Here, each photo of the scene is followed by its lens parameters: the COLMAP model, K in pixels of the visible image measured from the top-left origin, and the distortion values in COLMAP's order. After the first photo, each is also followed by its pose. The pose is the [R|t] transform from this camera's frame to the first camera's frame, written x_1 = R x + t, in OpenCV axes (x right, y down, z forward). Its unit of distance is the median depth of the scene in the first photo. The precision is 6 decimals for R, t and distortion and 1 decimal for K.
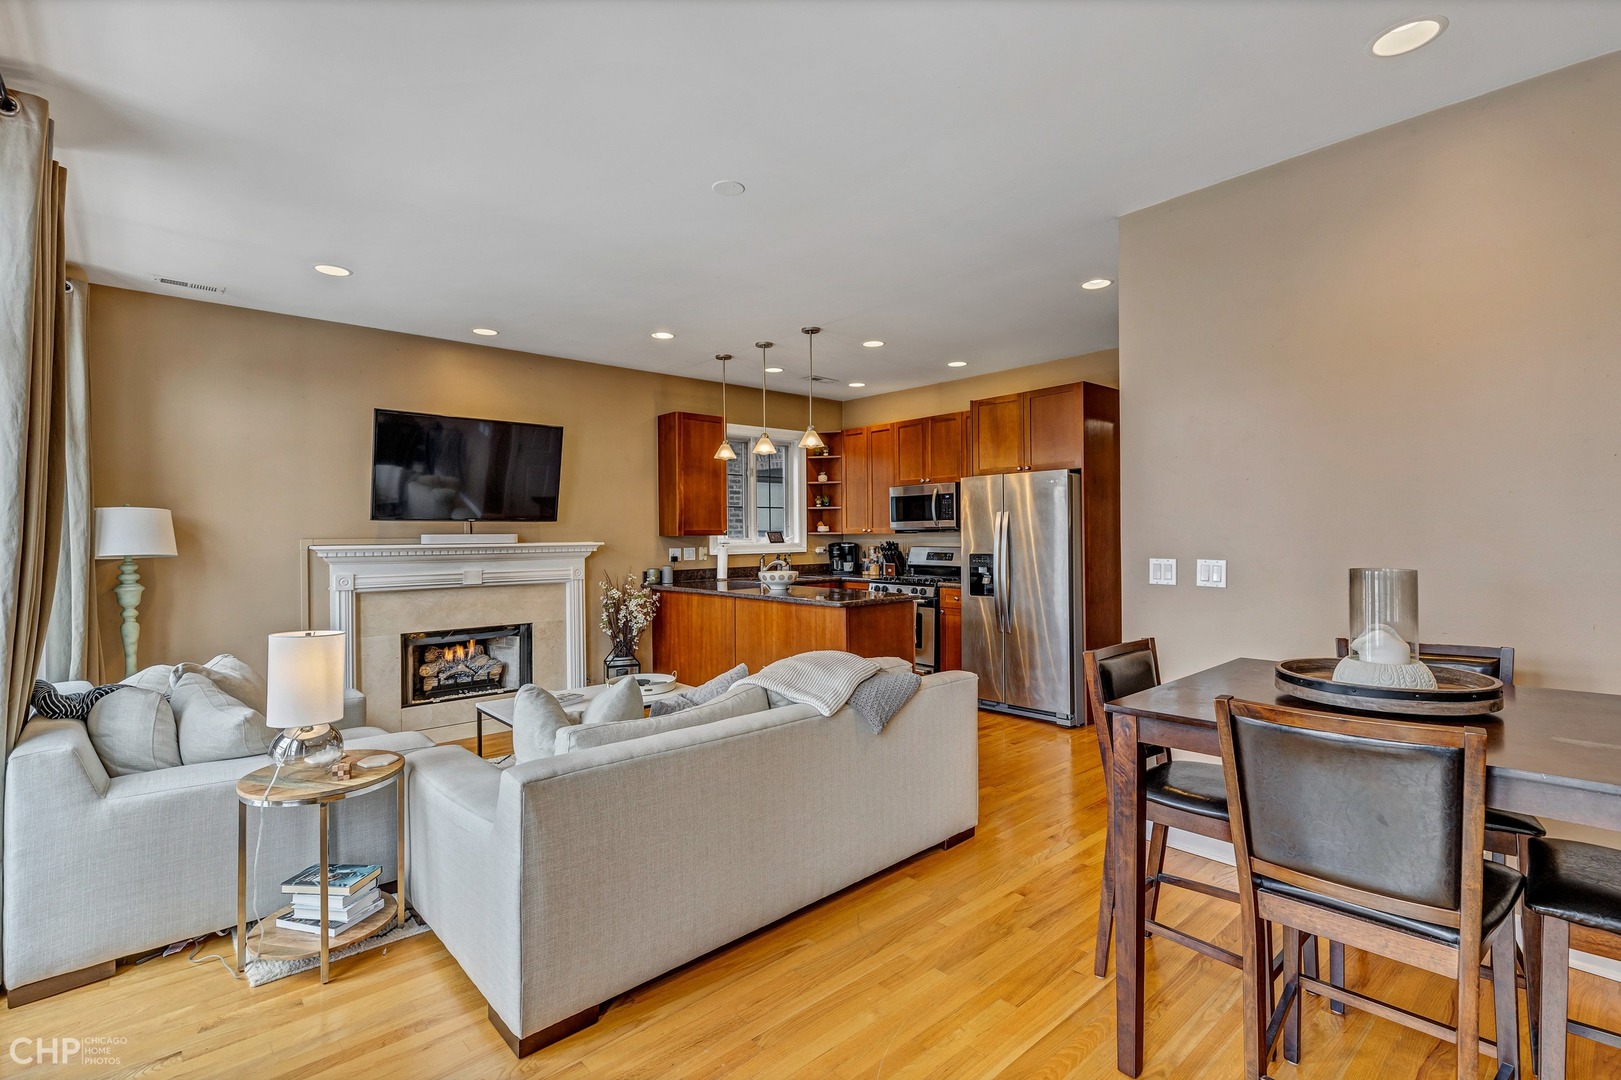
lens RADIAL K [[742.1, 0, 810.1], [0, 742.1, 536.5], [0, 0, 1]] dist [0.004547, -0.000343]
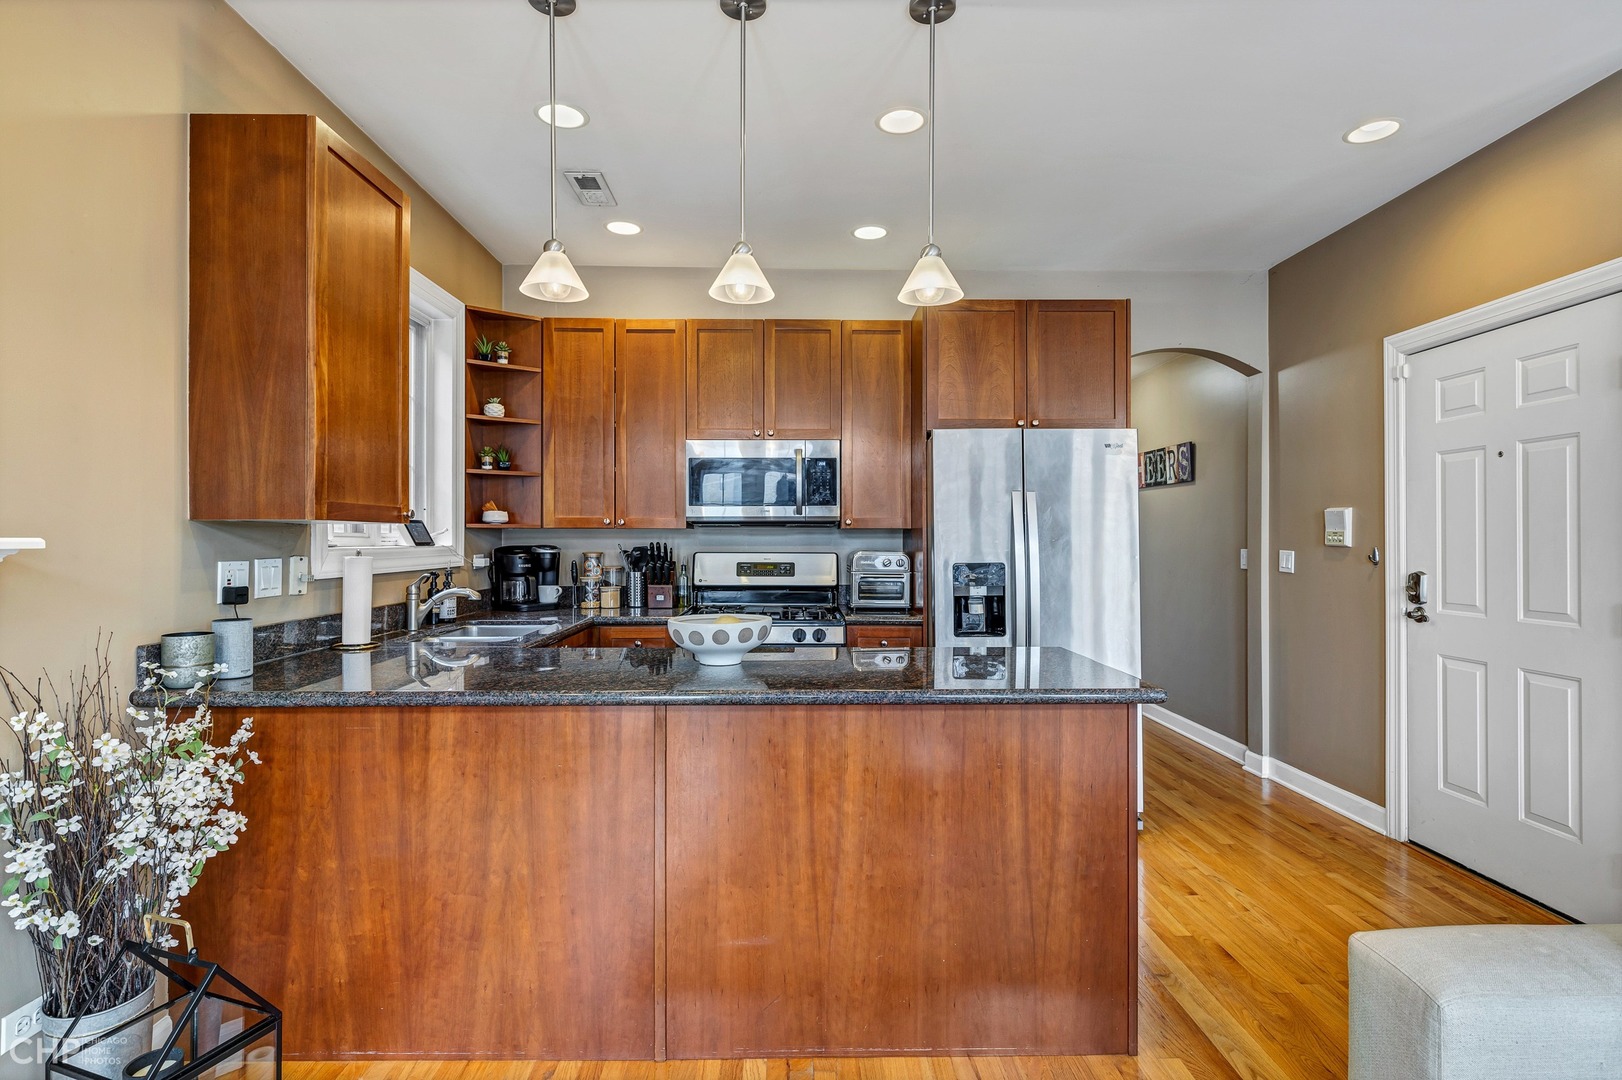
lens RADIAL K [[801.3, 0, 804.6], [0, 801.3, 535.5], [0, 0, 1]] dist [-0.000551, -0.000290]
pose [[0.645929, 0.011346, 0.763313, -0.310763], [-0.003325, 0.999922, -0.012049, 0.009254], [-0.763390, 0.005245, 0.645916, 0.654284]]
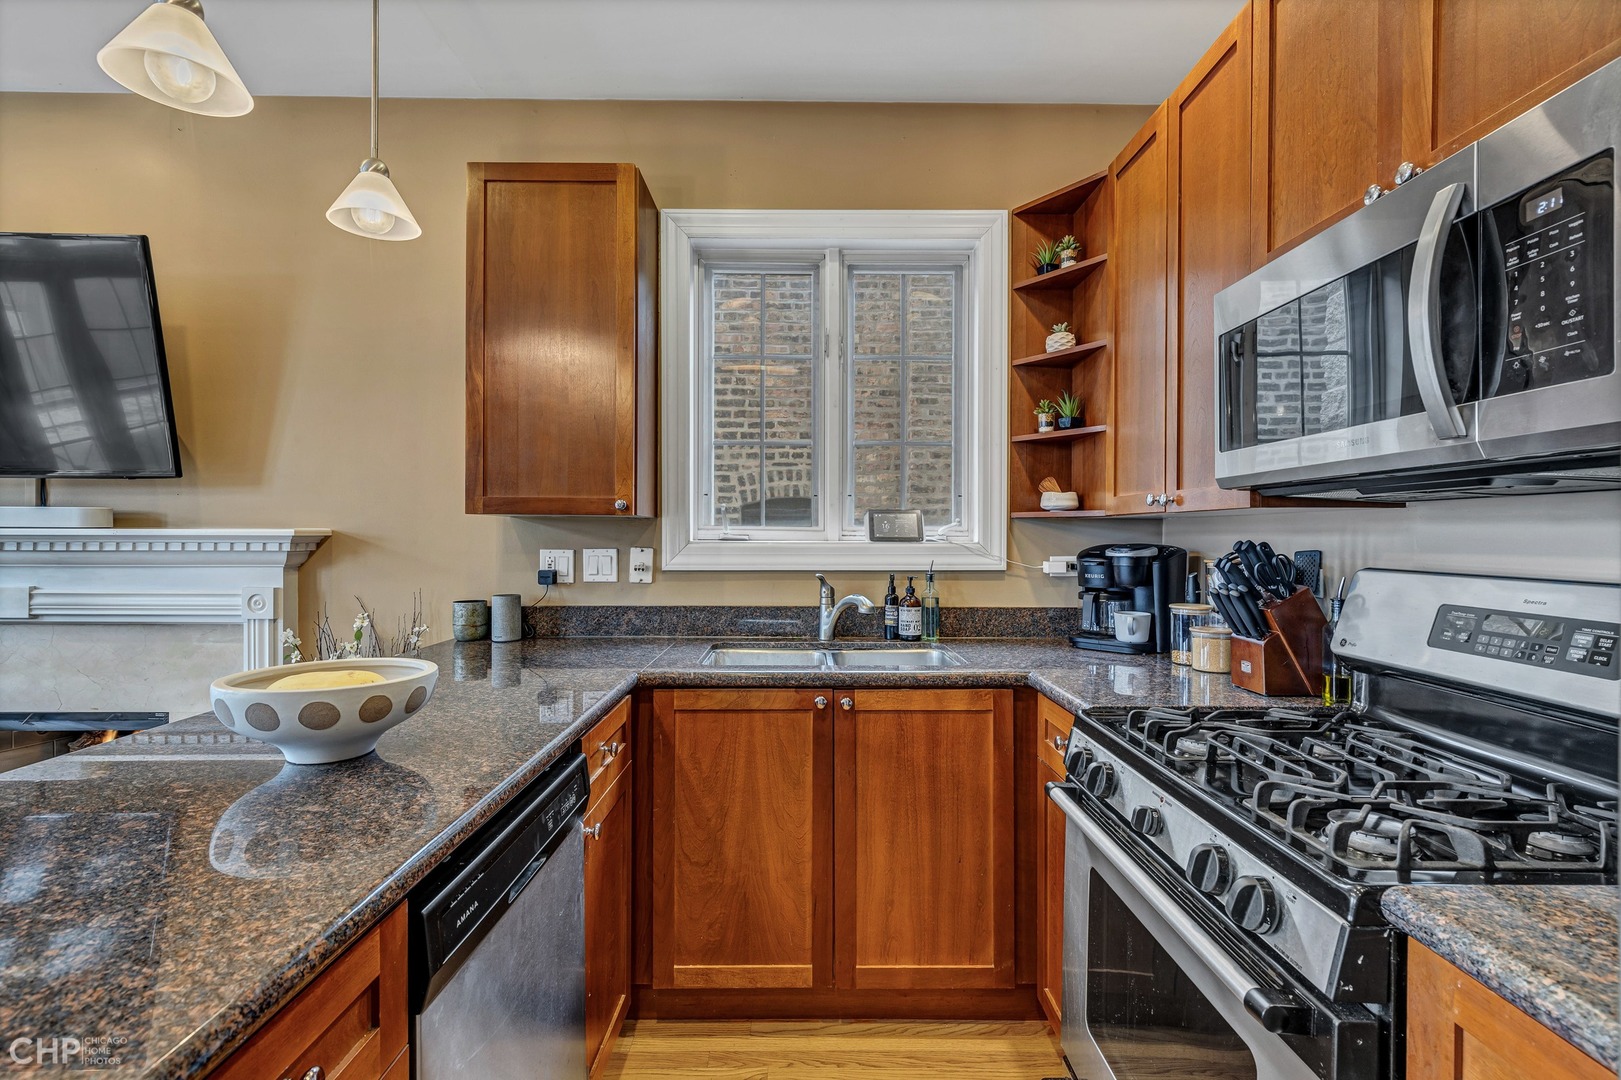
lens RADIAL K [[742.1, 0, 810.1], [0, 742.1, 536.5], [0, 0, 1]] dist [0.004547, -0.000343]
pose [[0.755922, 0.014254, -0.654507, 0.185179], [-0.011811, 0.999897, 0.008134, 0.005007], [0.654555, 0.001582, 0.756013, 0.869769]]
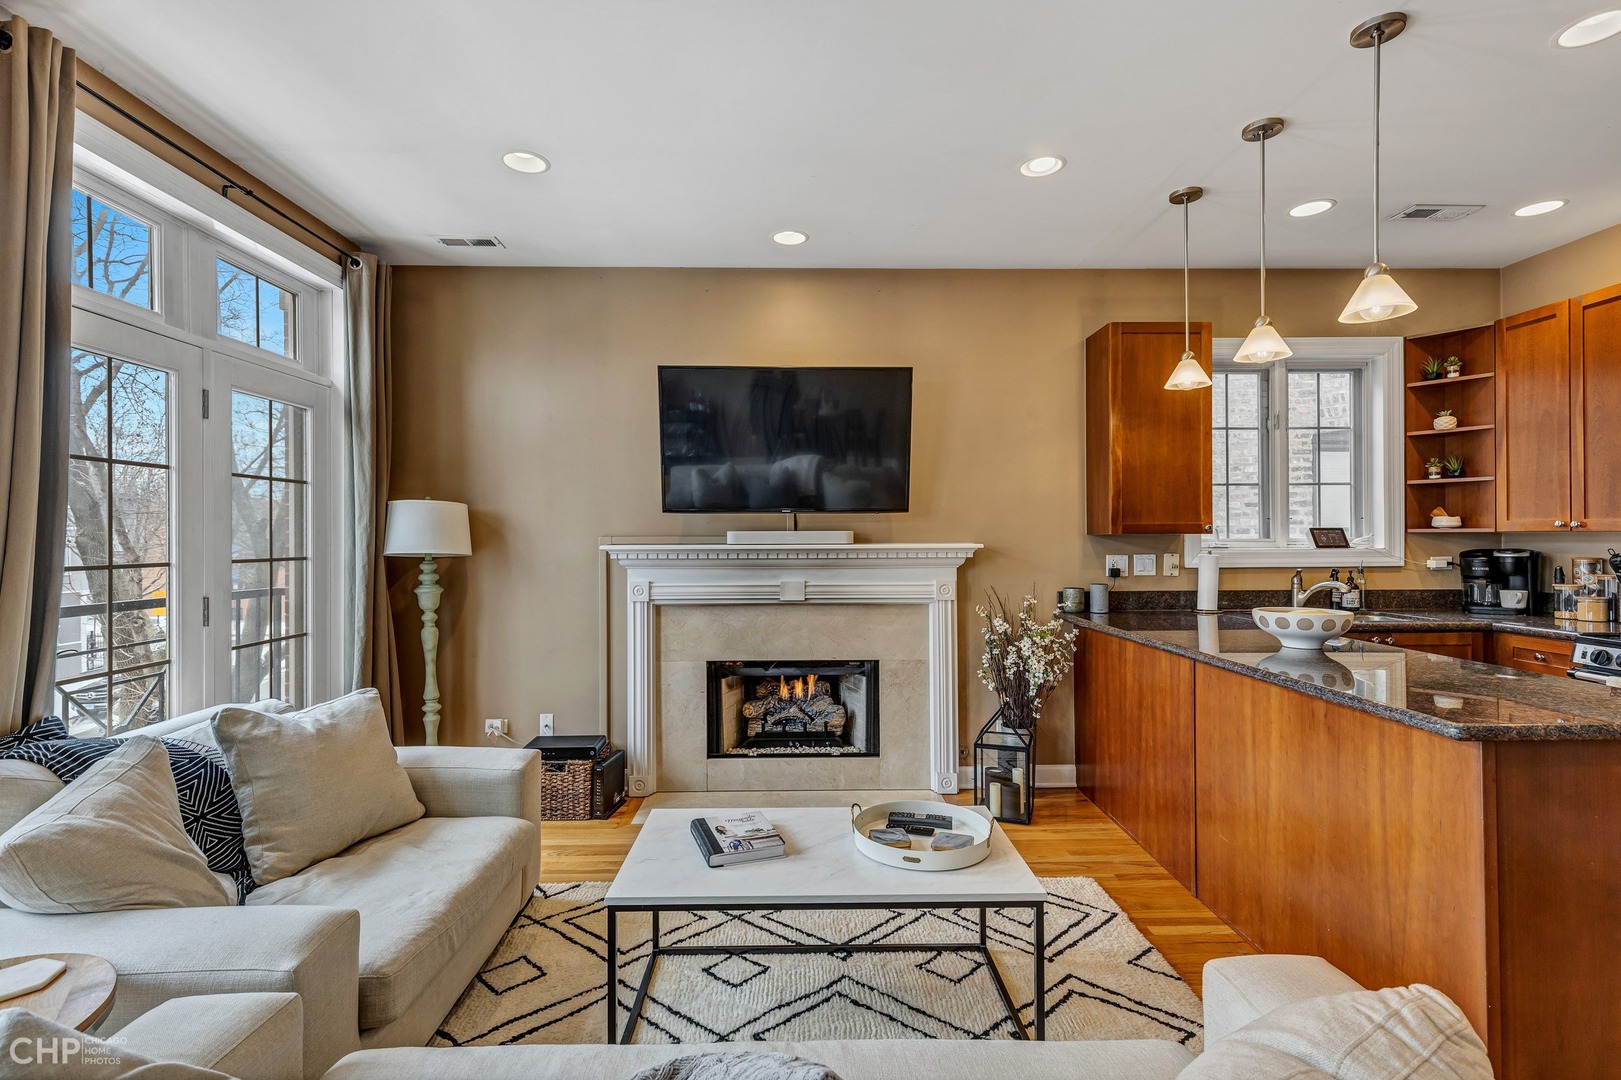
lens RADIAL K [[757.6, 0, 811.9], [0, 757.6, 536.2], [0, 0, 1]] dist [0.009890, -0.000549]
pose [[0.763198, 0.002889, -0.646158, 0.030070], [-0.003969, 0.999992, -0.000217, 0.001864], [0.646153, 0.002730, 0.763203, 0.403045]]
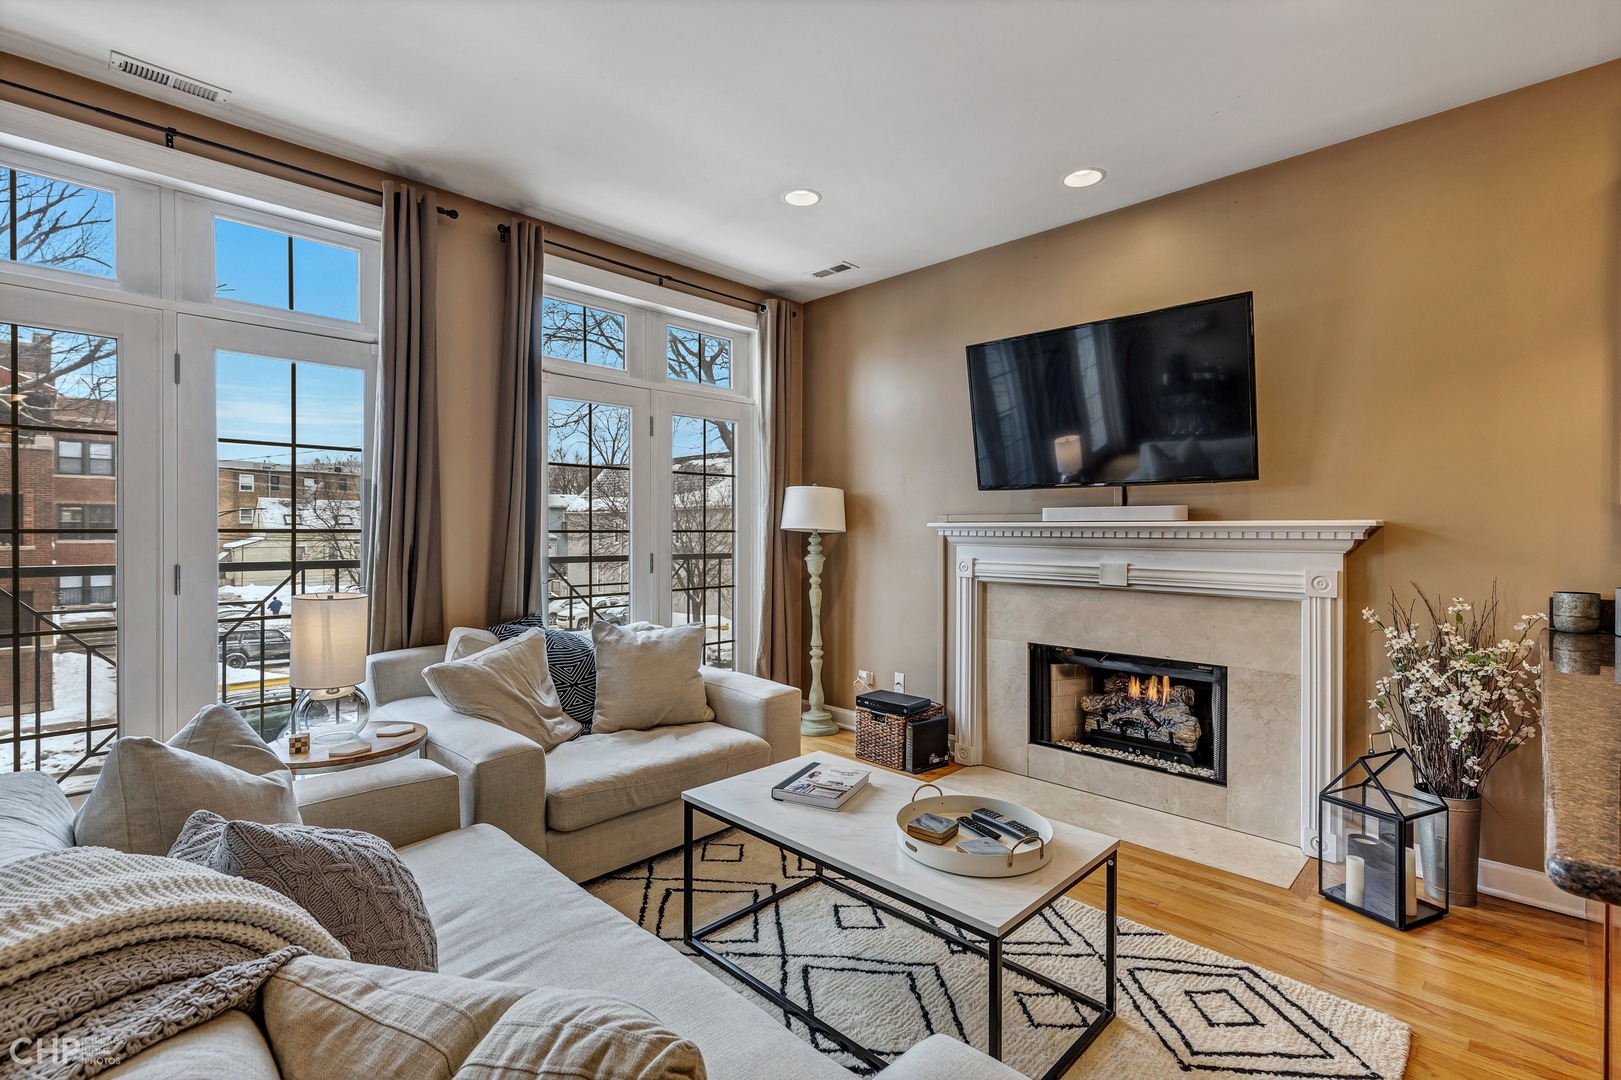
lens RADIAL K [[742.1, 0, 810.1], [0, 742.1, 536.5], [0, 0, 1]] dist [0.004547, -0.000343]
pose [[0.070392, 0.017036, -0.997374, 0.144207], [-0.006700, 0.999840, 0.016605, 0.012206], [0.997497, 0.005514, 0.070495, 0.620100]]
